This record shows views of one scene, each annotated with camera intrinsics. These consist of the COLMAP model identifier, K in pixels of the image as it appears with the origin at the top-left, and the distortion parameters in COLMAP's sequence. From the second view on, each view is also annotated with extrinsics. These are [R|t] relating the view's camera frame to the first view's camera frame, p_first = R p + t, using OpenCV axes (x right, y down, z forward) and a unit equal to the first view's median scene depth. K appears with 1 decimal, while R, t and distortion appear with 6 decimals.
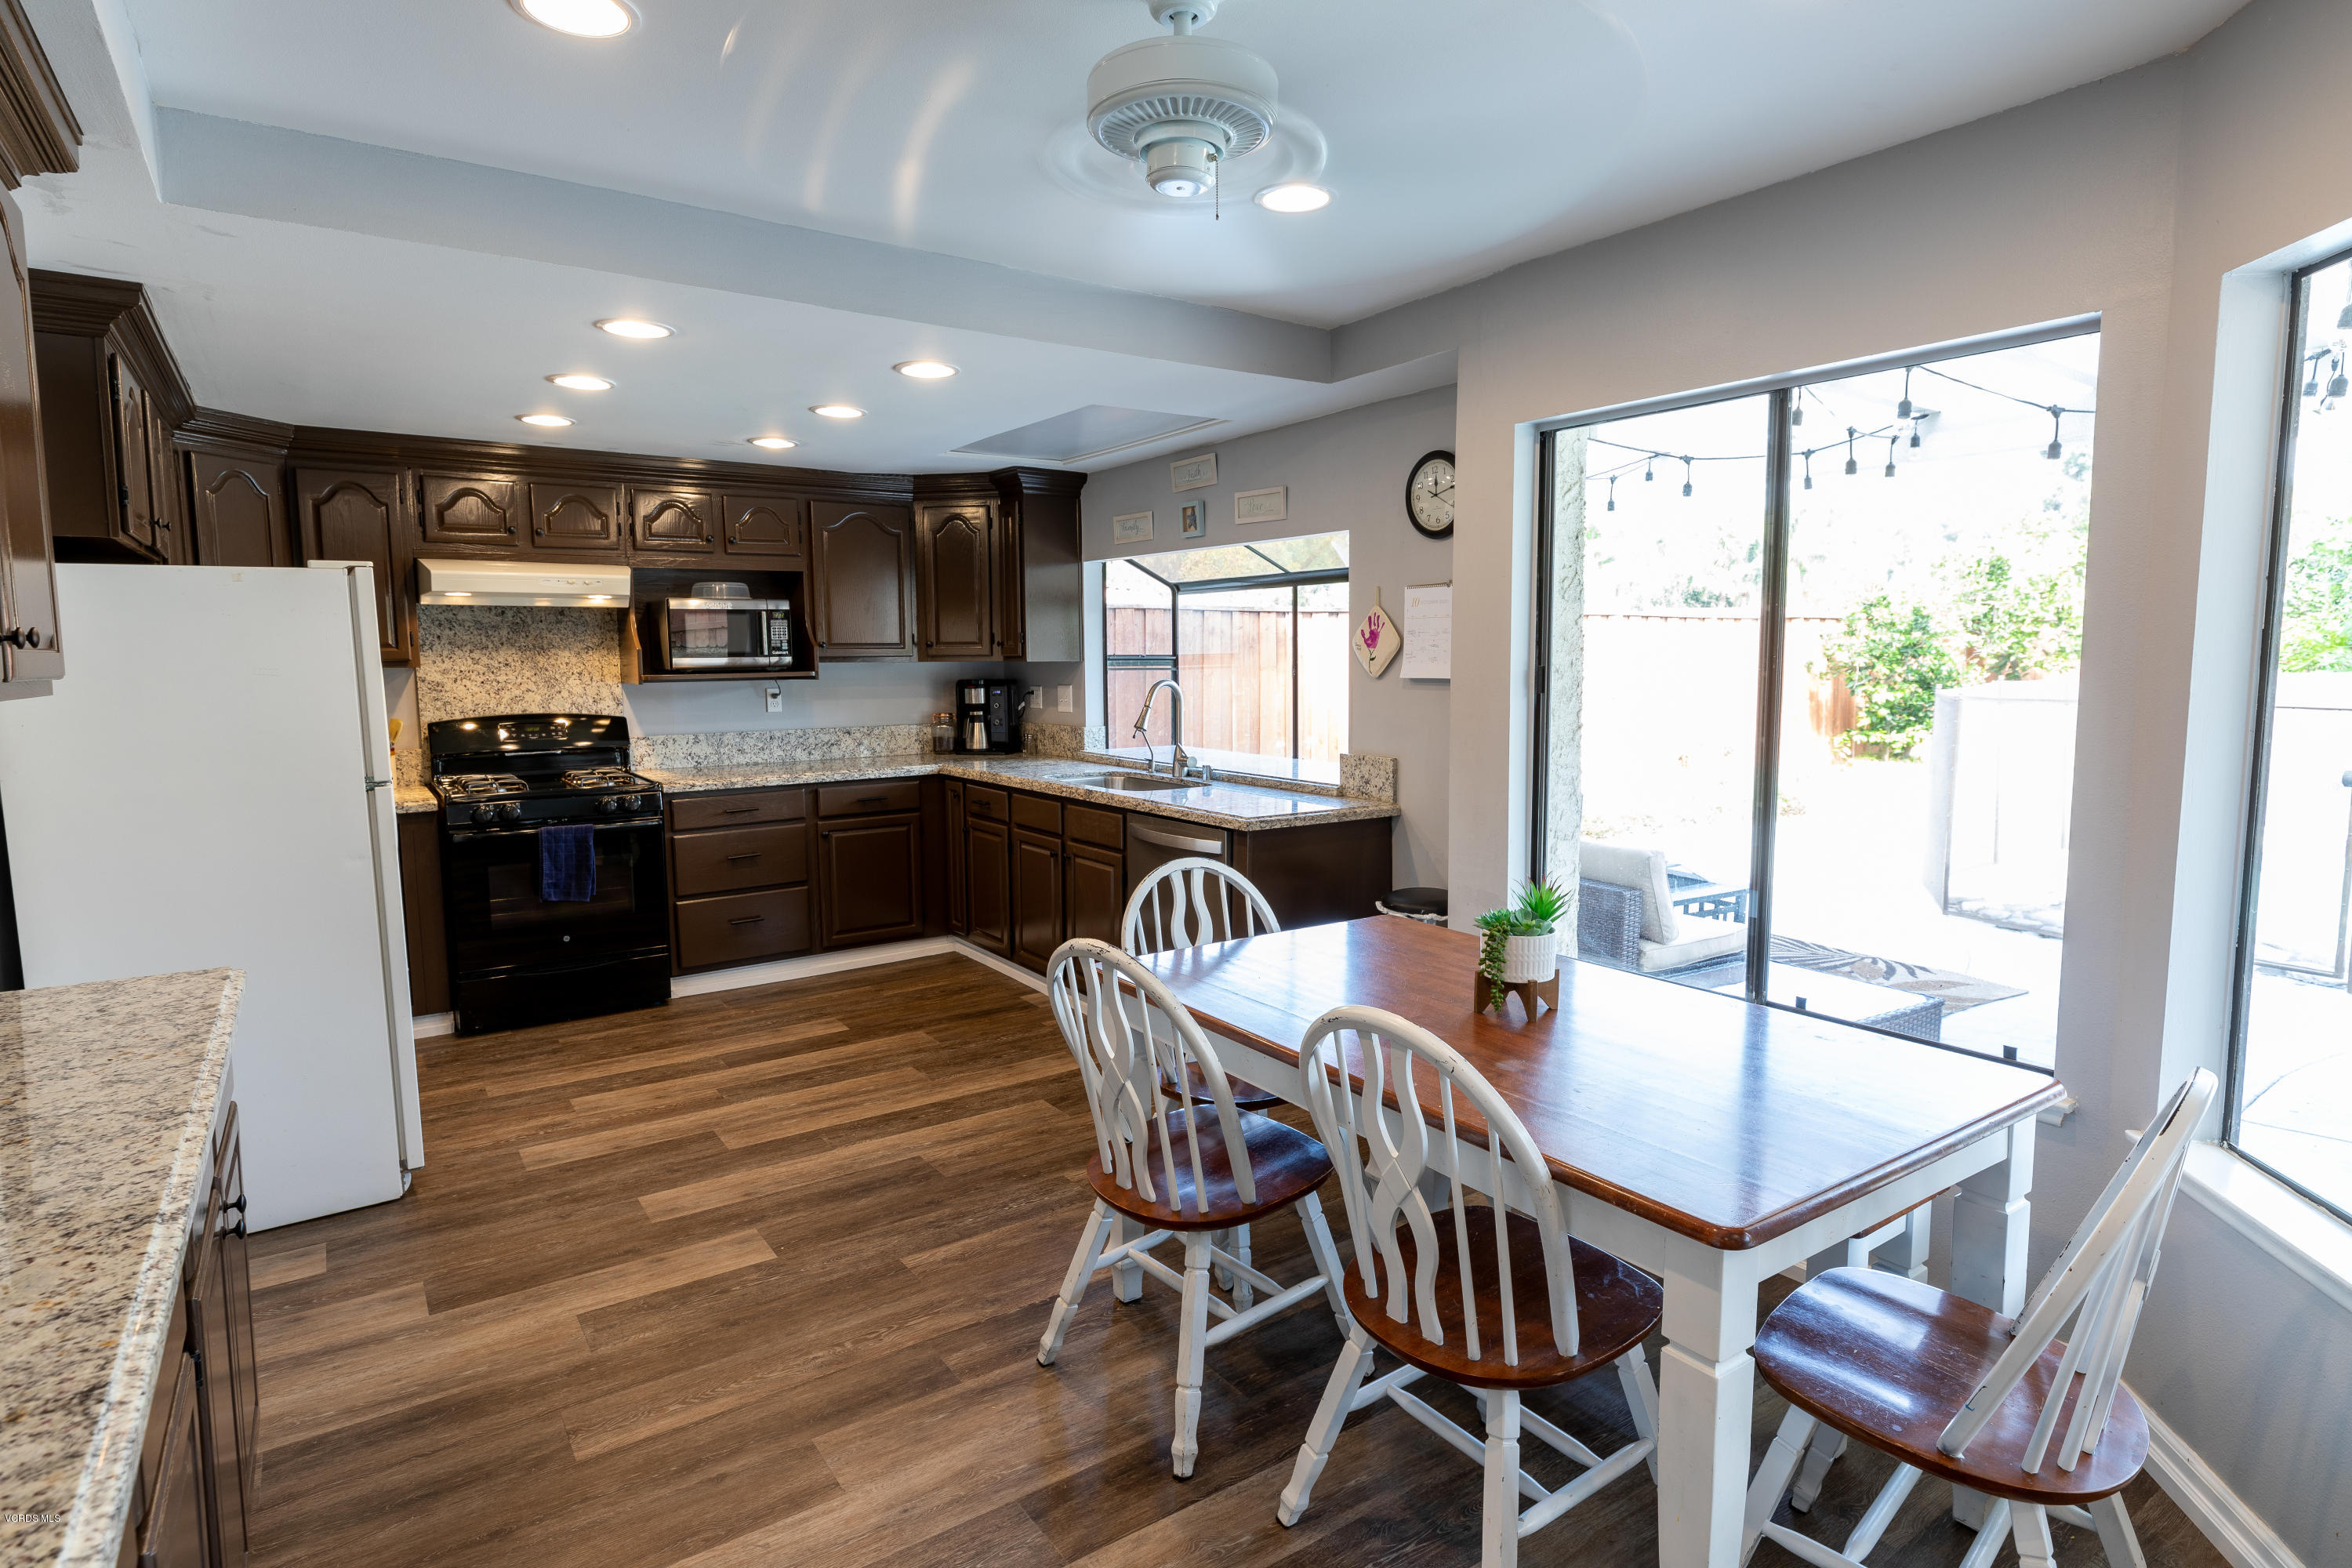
lens RADIAL K [[1227.4, 0, 1168.8], [0, 1227.4, 778.5], [0, 0, 1]] dist [-0.000007, -0.000654]
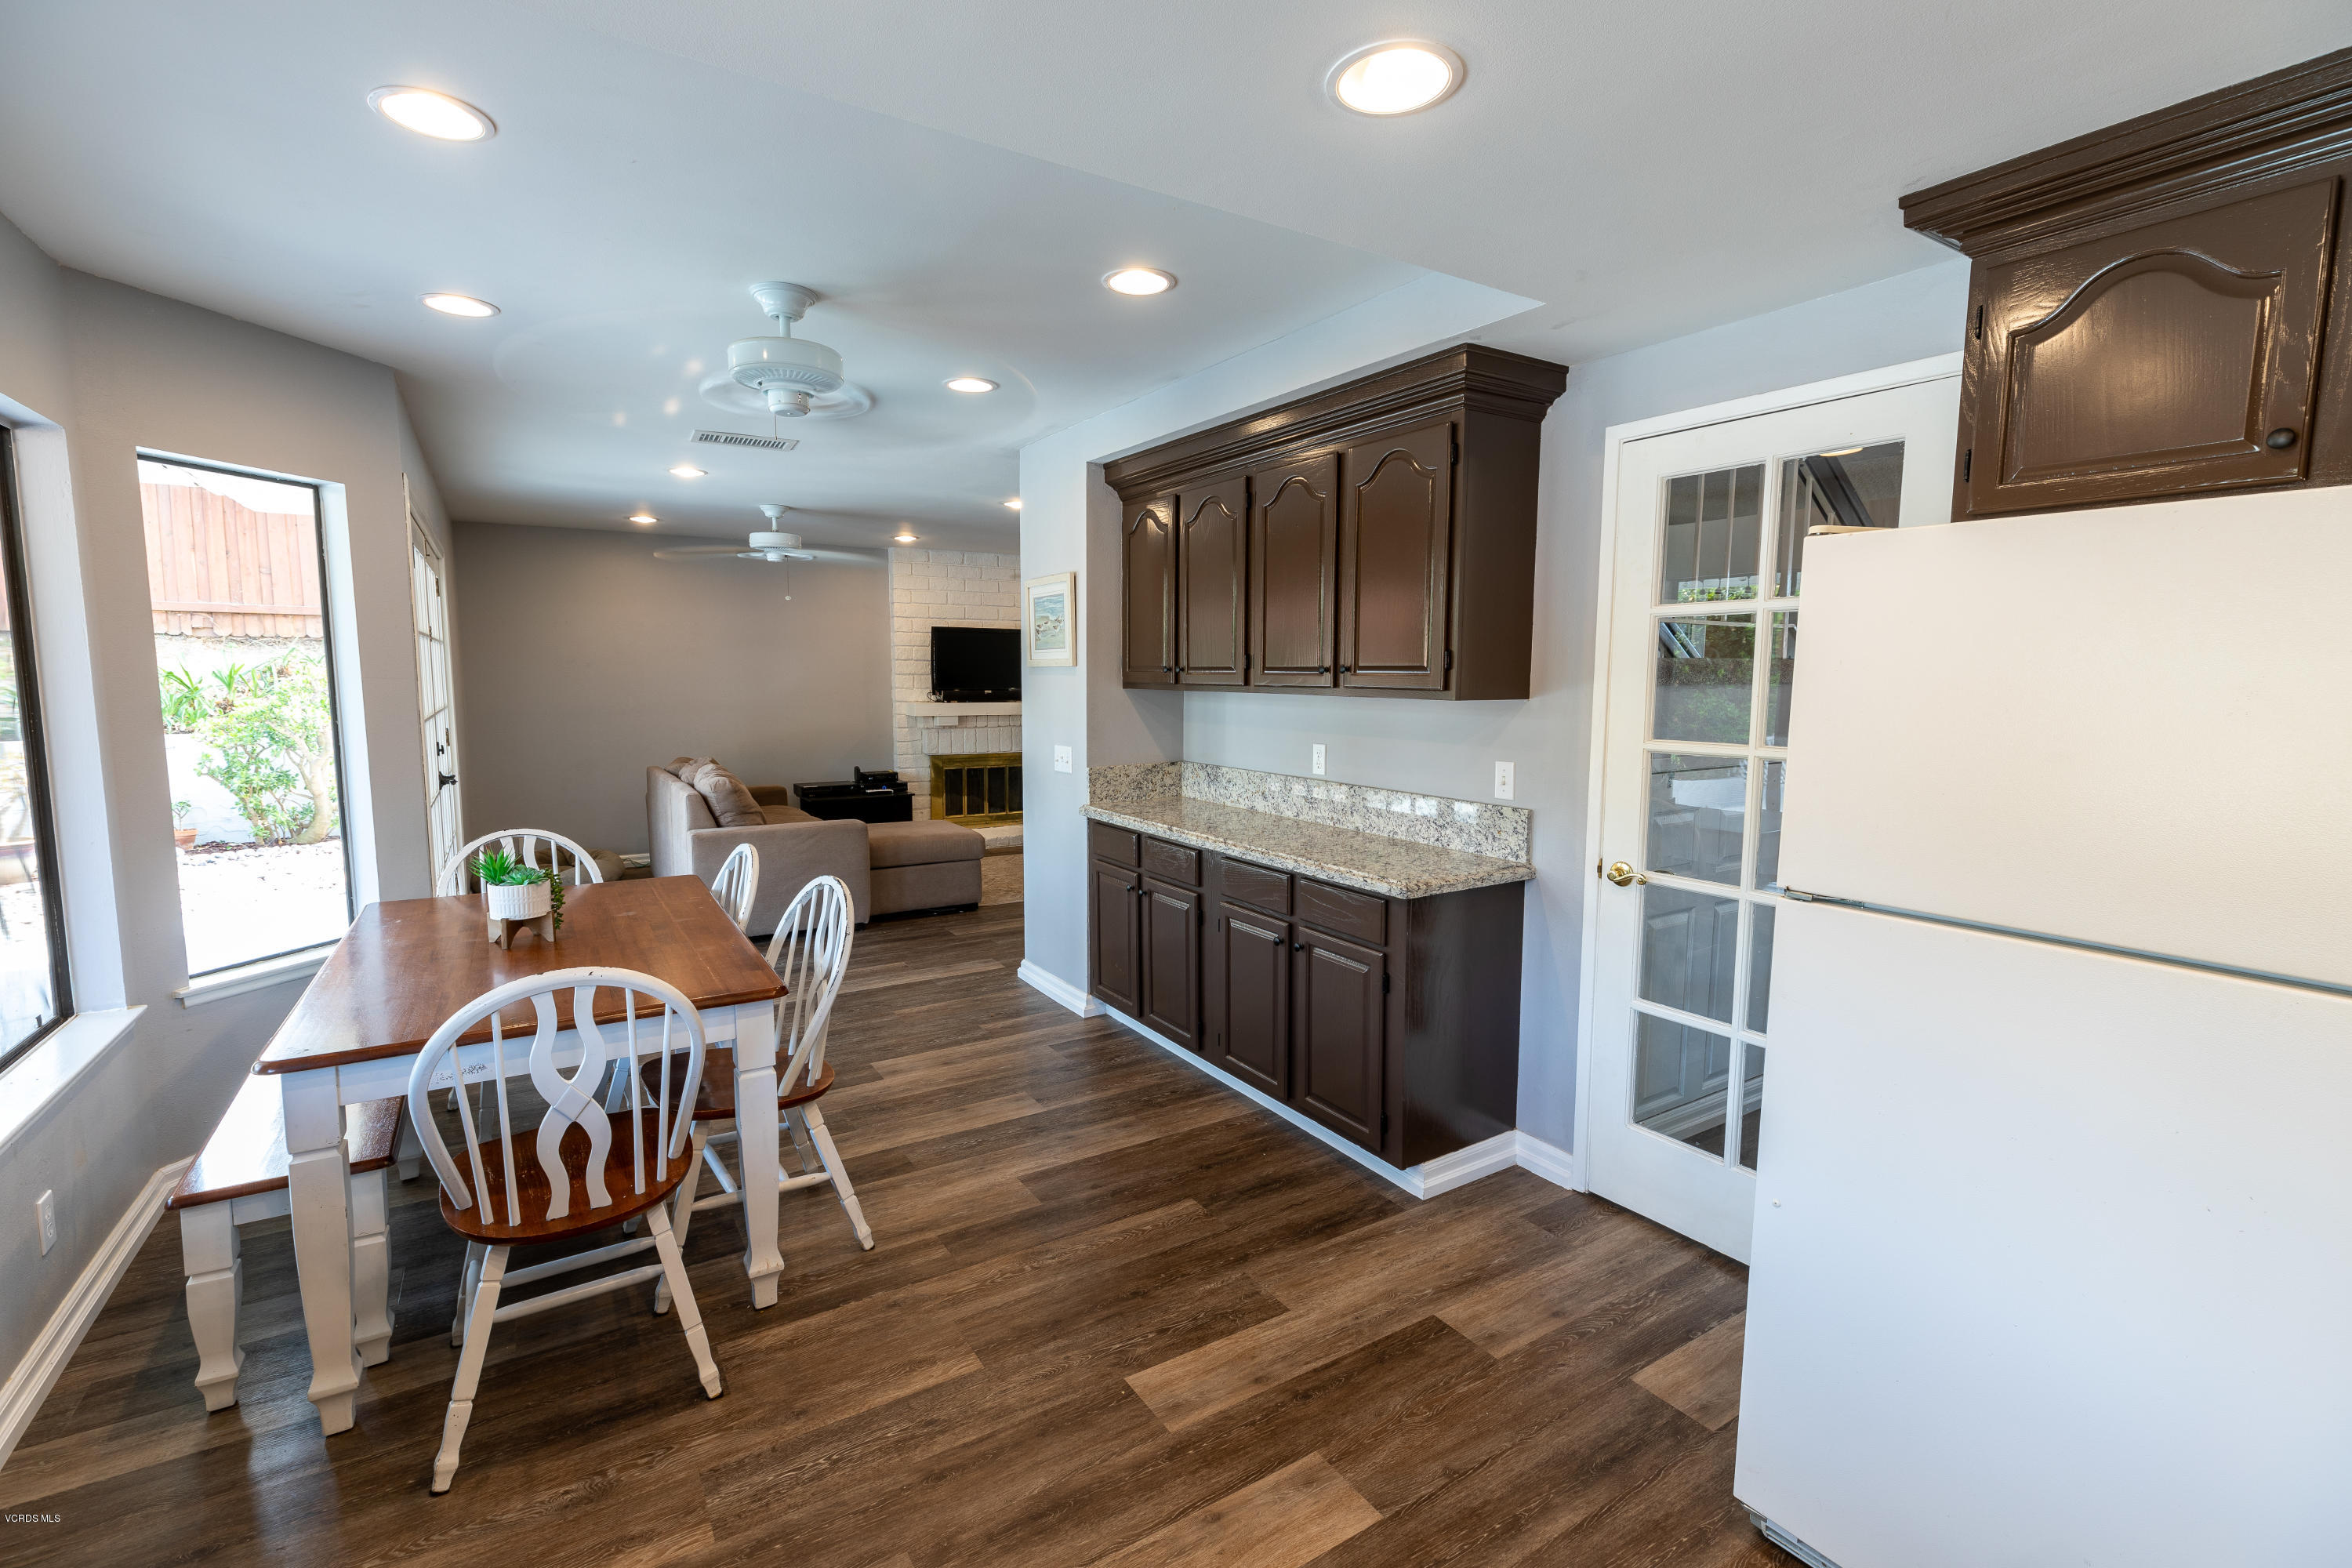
lens RADIAL K [[1045.4, 0, 1170.1], [0, 1045.4, 780.6], [0, 0, 1]] dist [0.003800, -0.000397]
pose [[-0.999122, -0.000217, 0.041907, -0.210597], [0.008343, 0.978940, 0.203979, -0.094415], [-0.041068, 0.204149, -0.978078, 0.900936]]
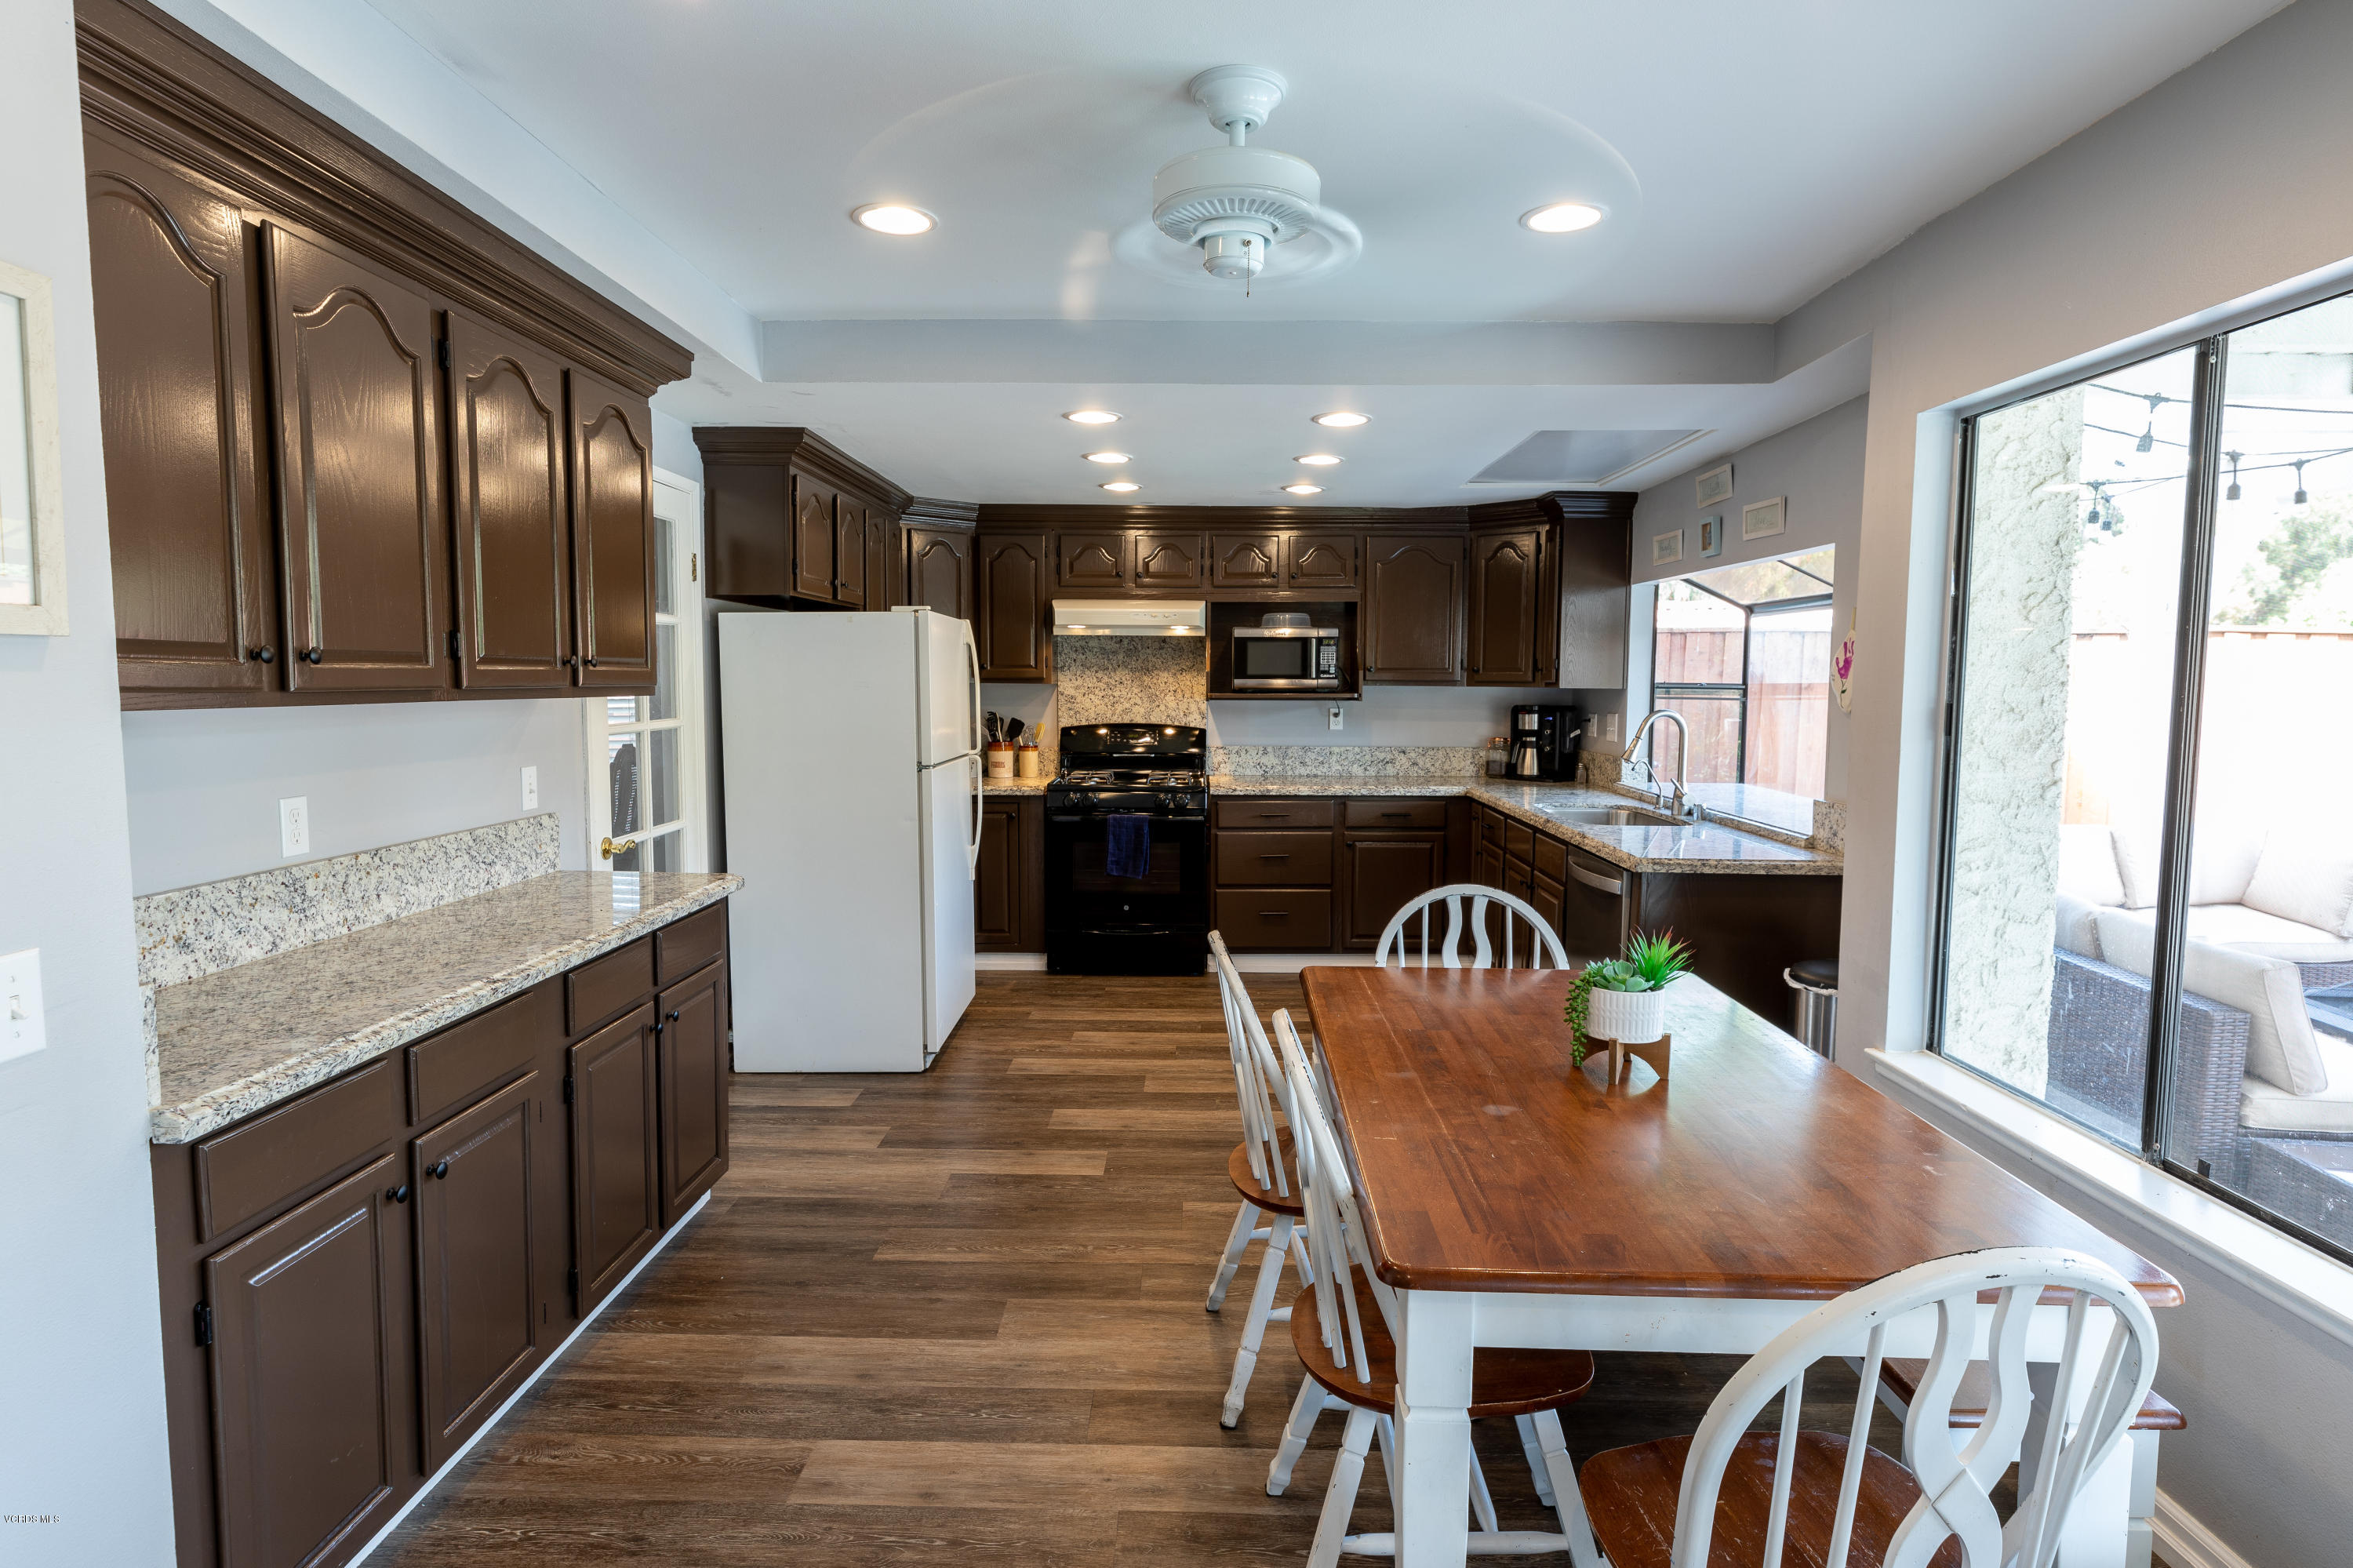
lens RADIAL K [[1244.5, 0, 1175.7], [0, 1244.5, 774.4], [0, 0, 1]] dist [0.000685, -0.000642]
pose [[0.811802, 0.058350, -0.581010, 0.235281], [-0.072102, 0.997397, -0.000577, -0.003893], [0.579464, 0.042360, 0.813896, 0.016072]]
